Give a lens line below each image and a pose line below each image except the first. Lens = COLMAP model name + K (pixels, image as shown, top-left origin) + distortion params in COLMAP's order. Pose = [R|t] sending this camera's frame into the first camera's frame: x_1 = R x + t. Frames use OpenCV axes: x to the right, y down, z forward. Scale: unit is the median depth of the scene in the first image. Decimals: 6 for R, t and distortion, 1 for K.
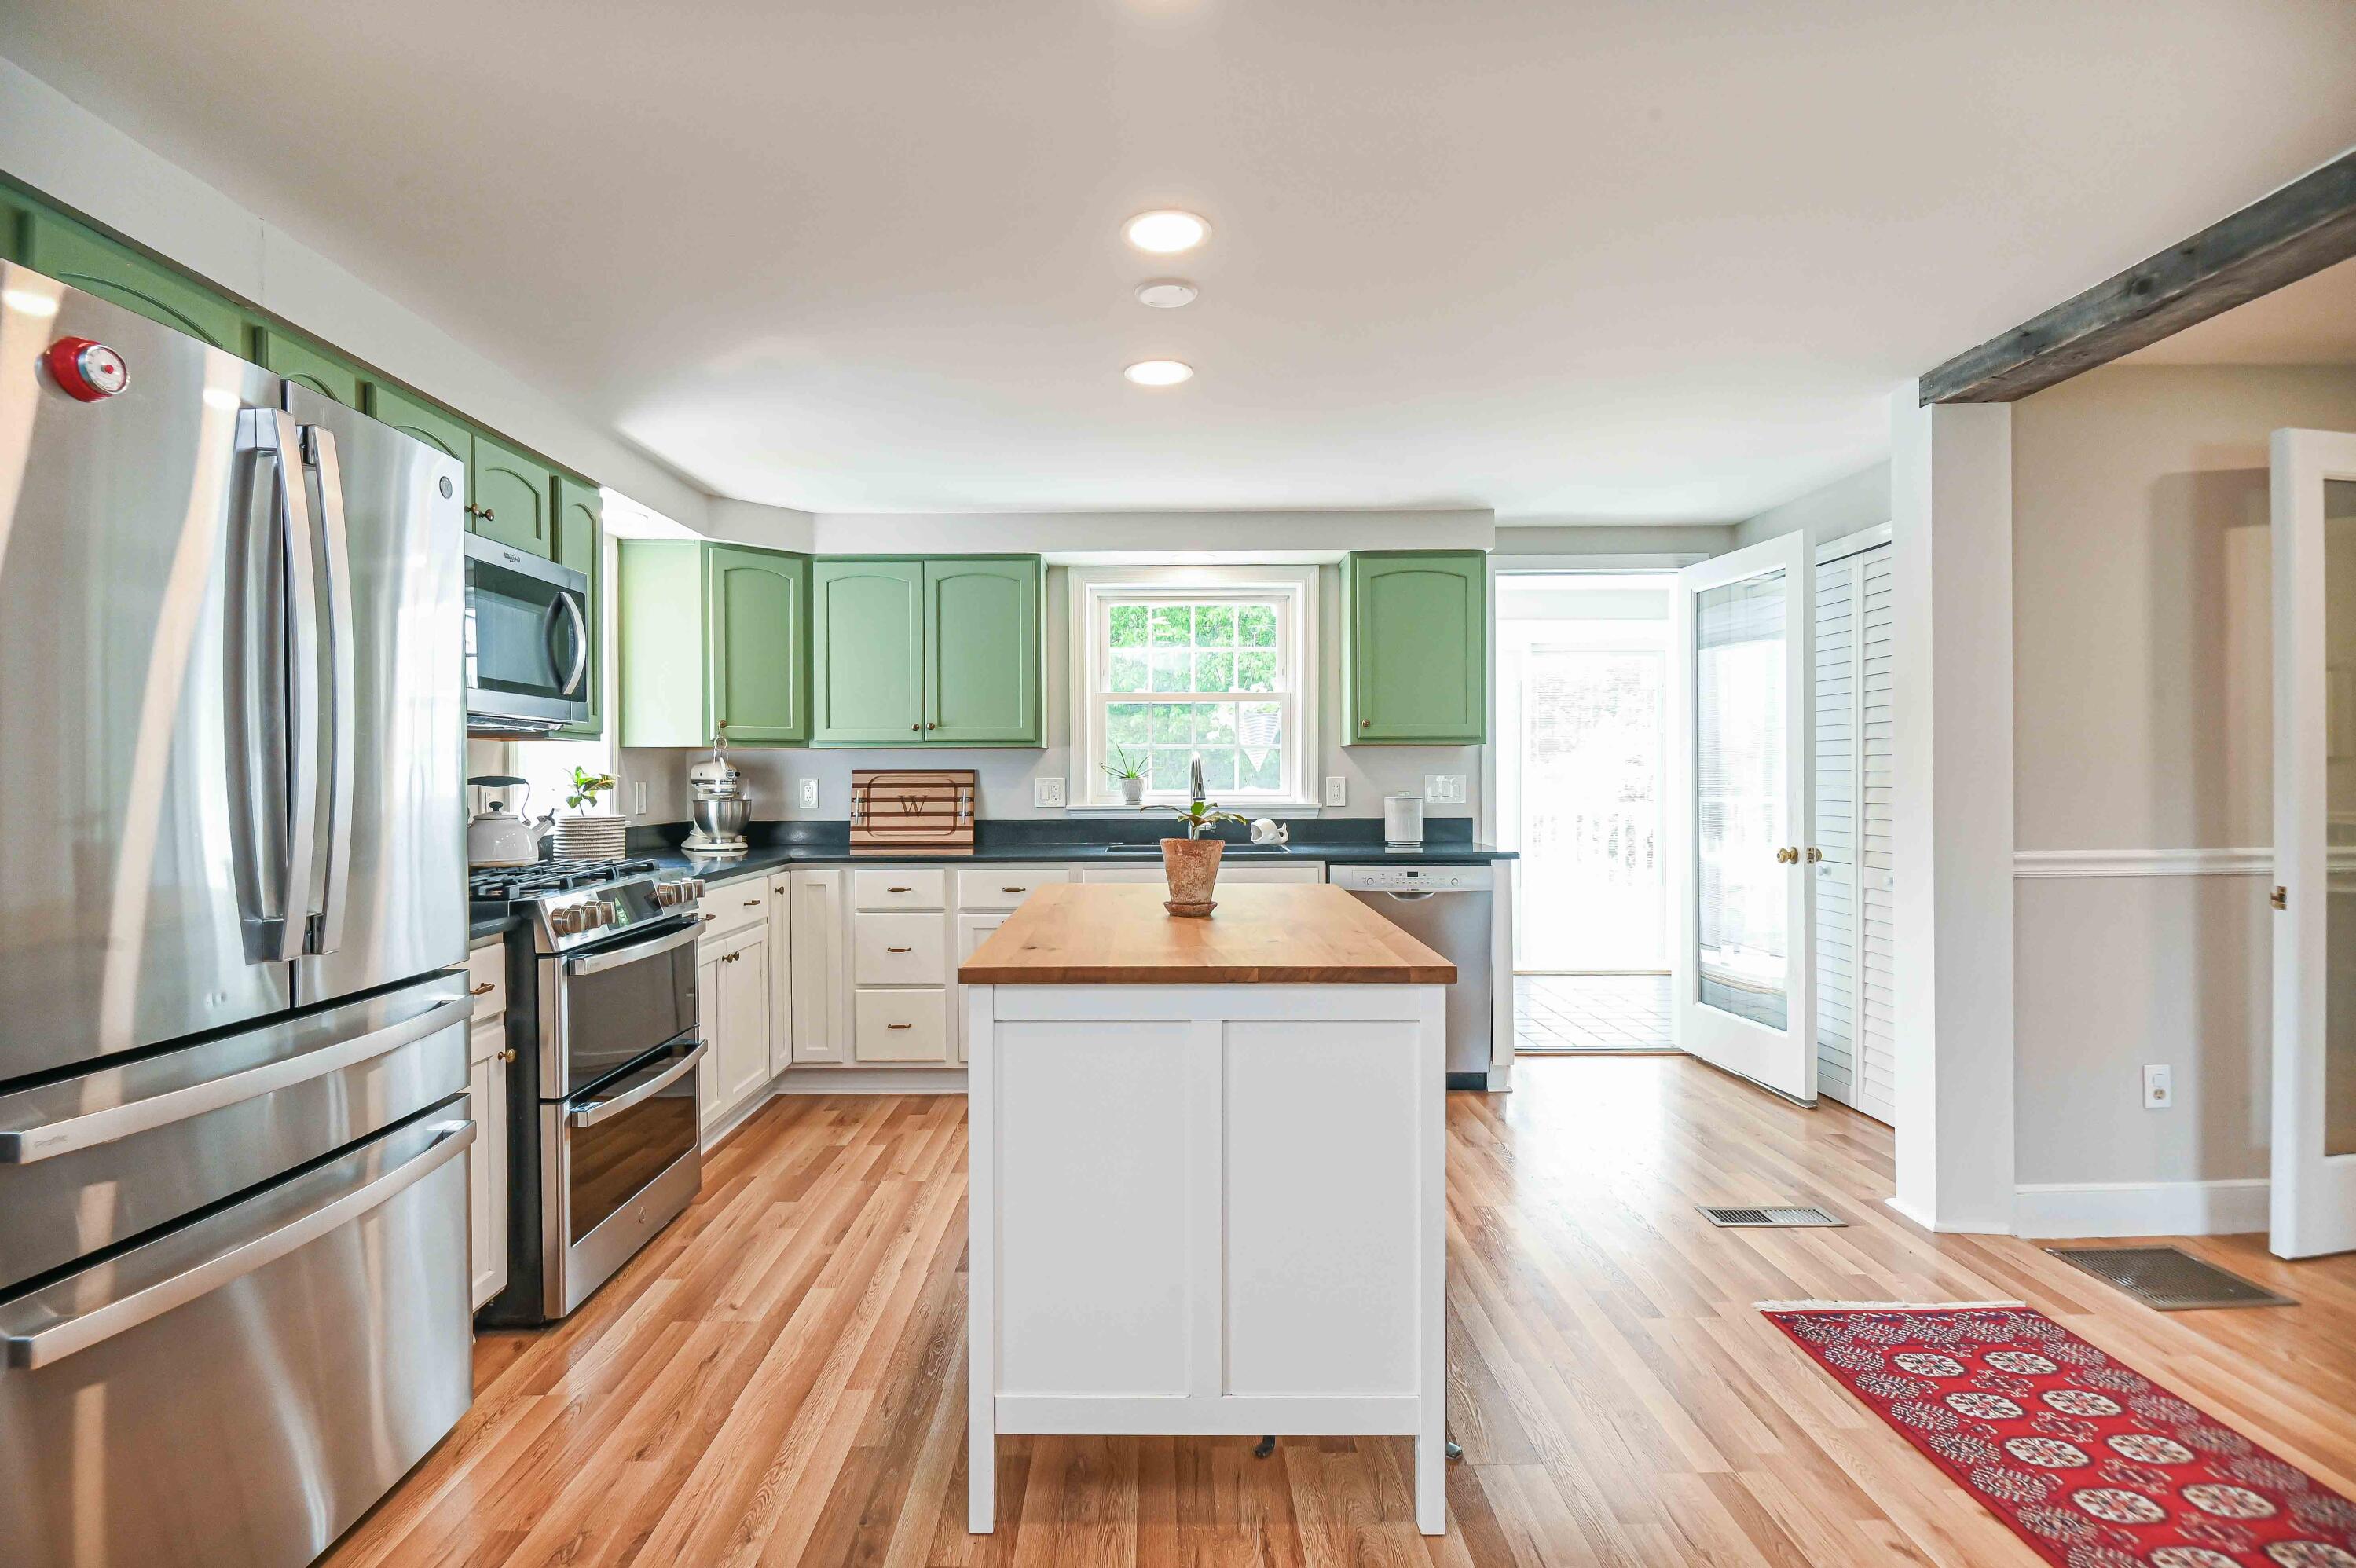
lens RADIAL K [[1138.4, 0, 1158.4], [0, 1138.4, 806.7], [0, 0, 1]] dist [0.026458, -0.028254]
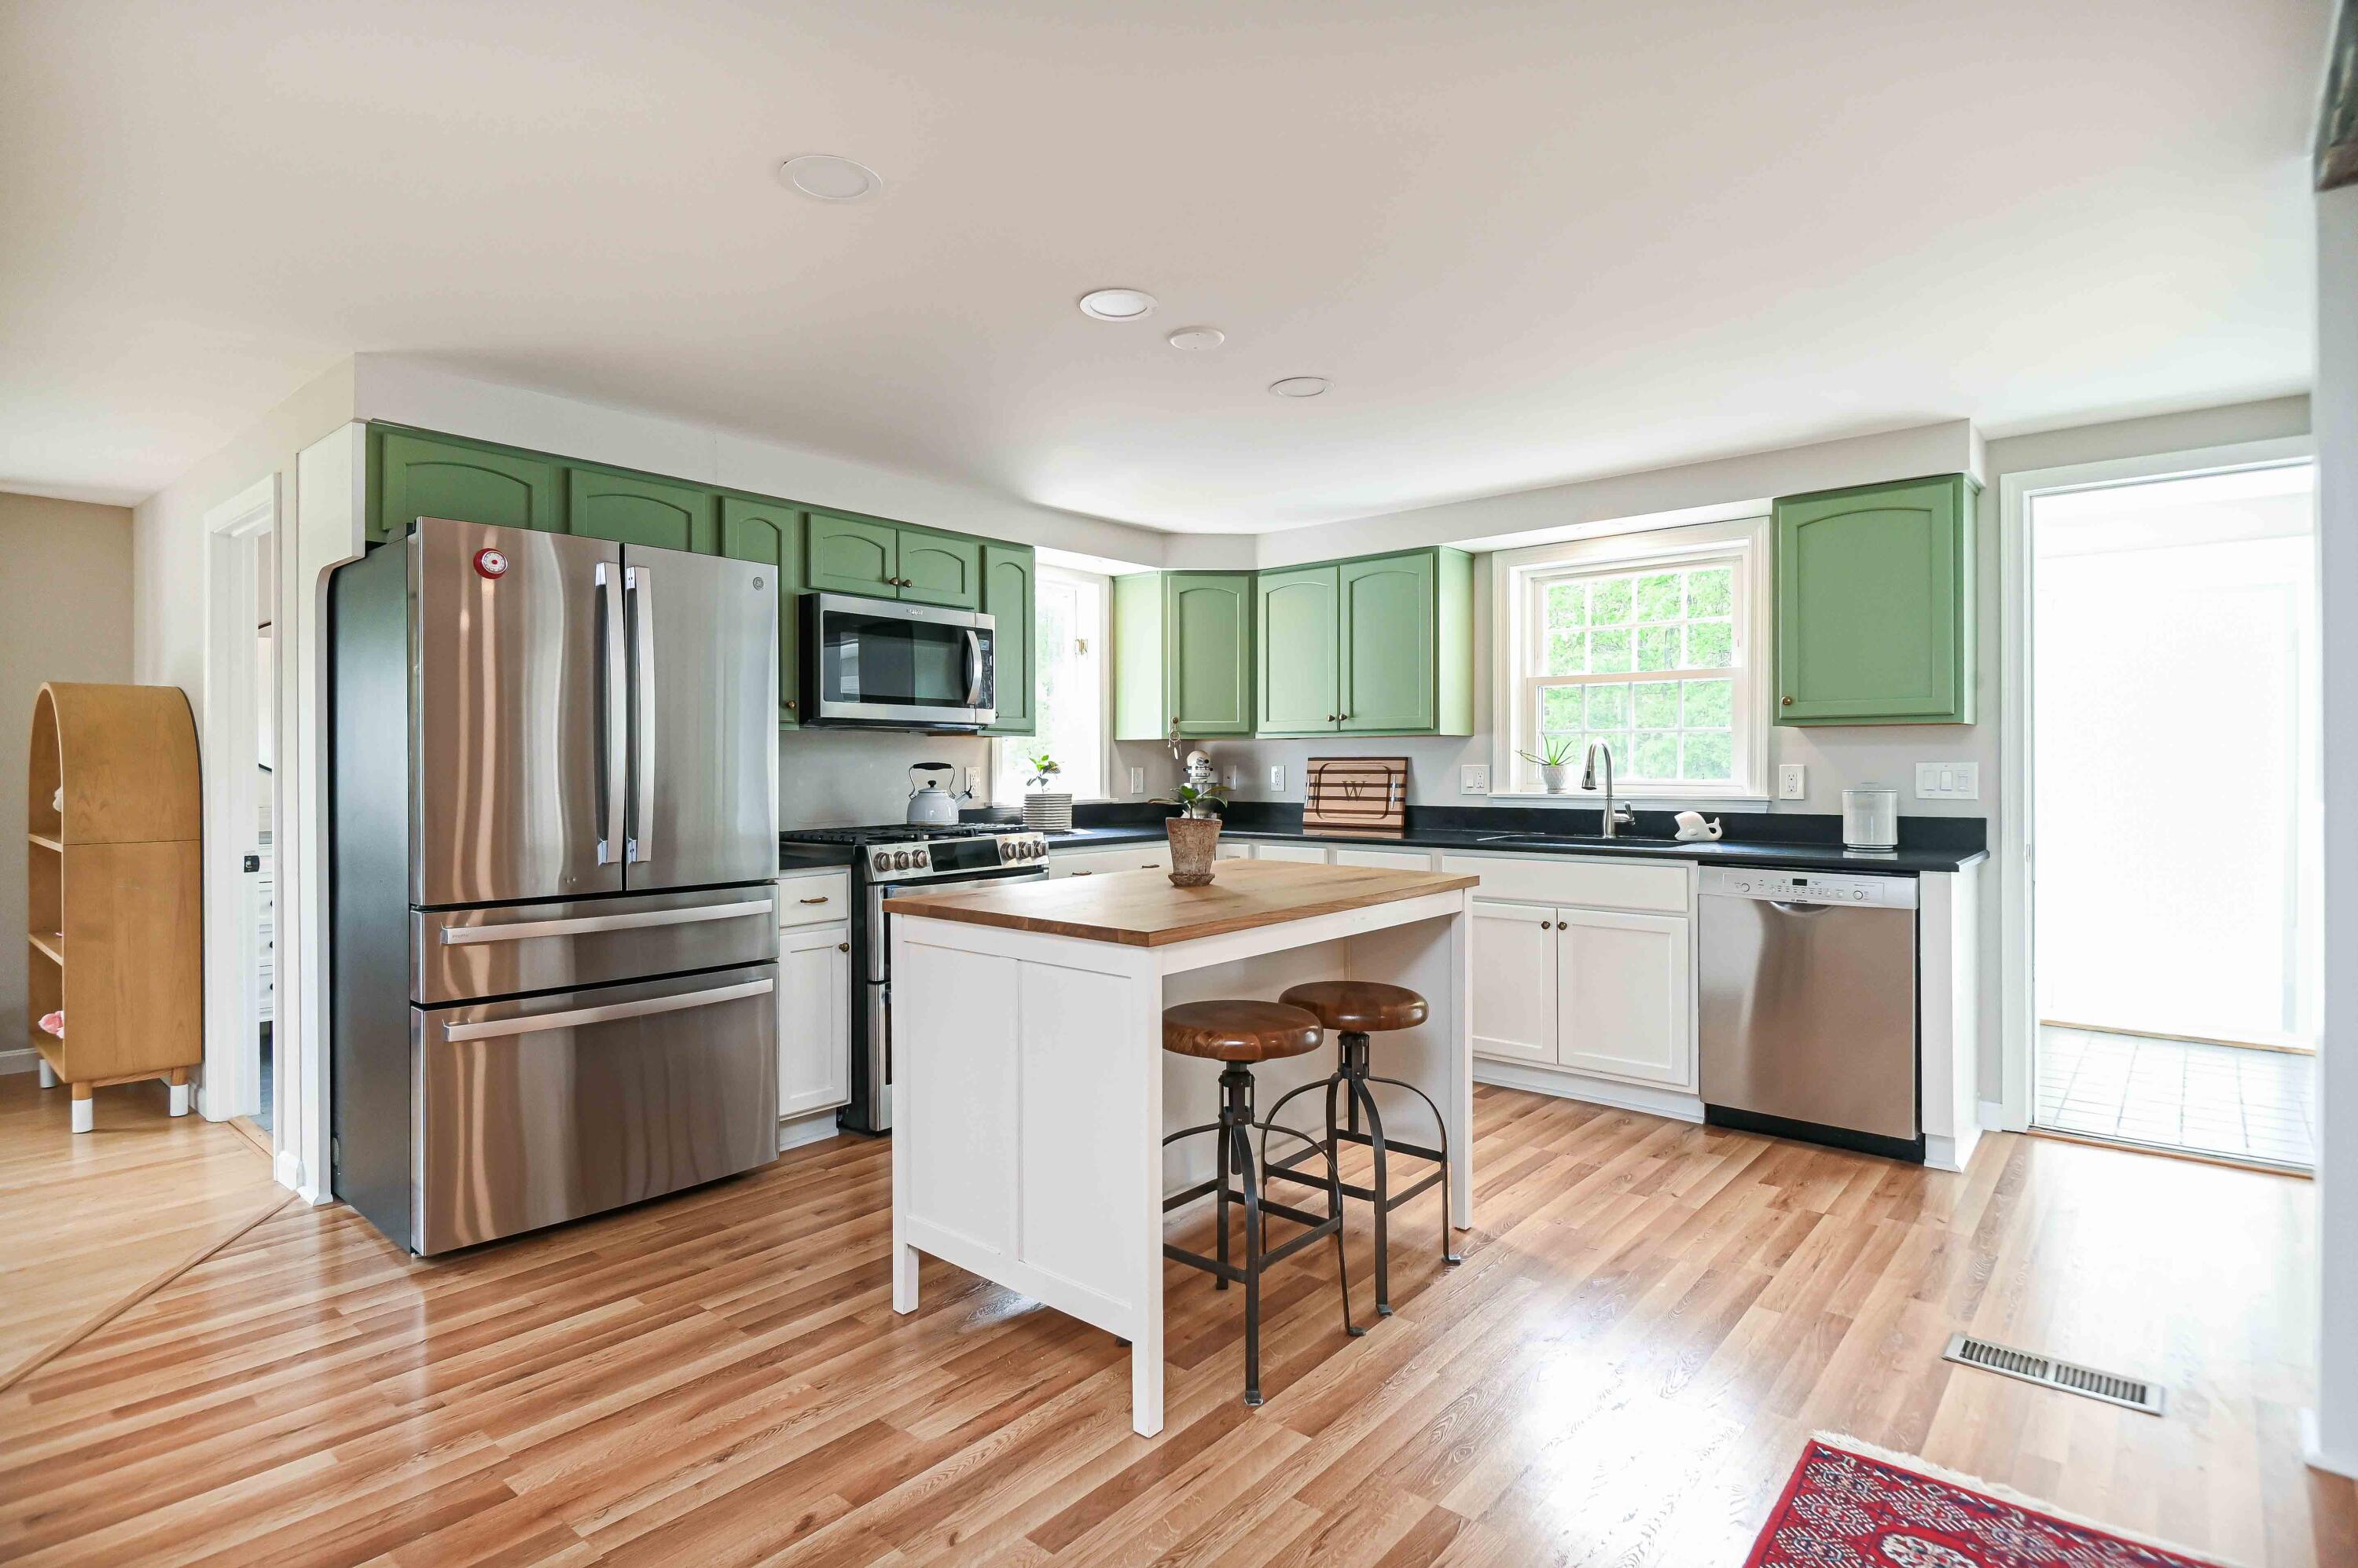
lens RADIAL K [[1139.3, 0, 1159.4], [0, 1139.3, 806.8], [0, 0, 1]] dist [0.026458, -0.028254]
pose [[0.767657, 0.026251, -0.640323, 0.346471], [-0.018717, 0.999653, 0.018544, -0.002250], [0.640588, -0.002251, 0.767882, 0.051927]]
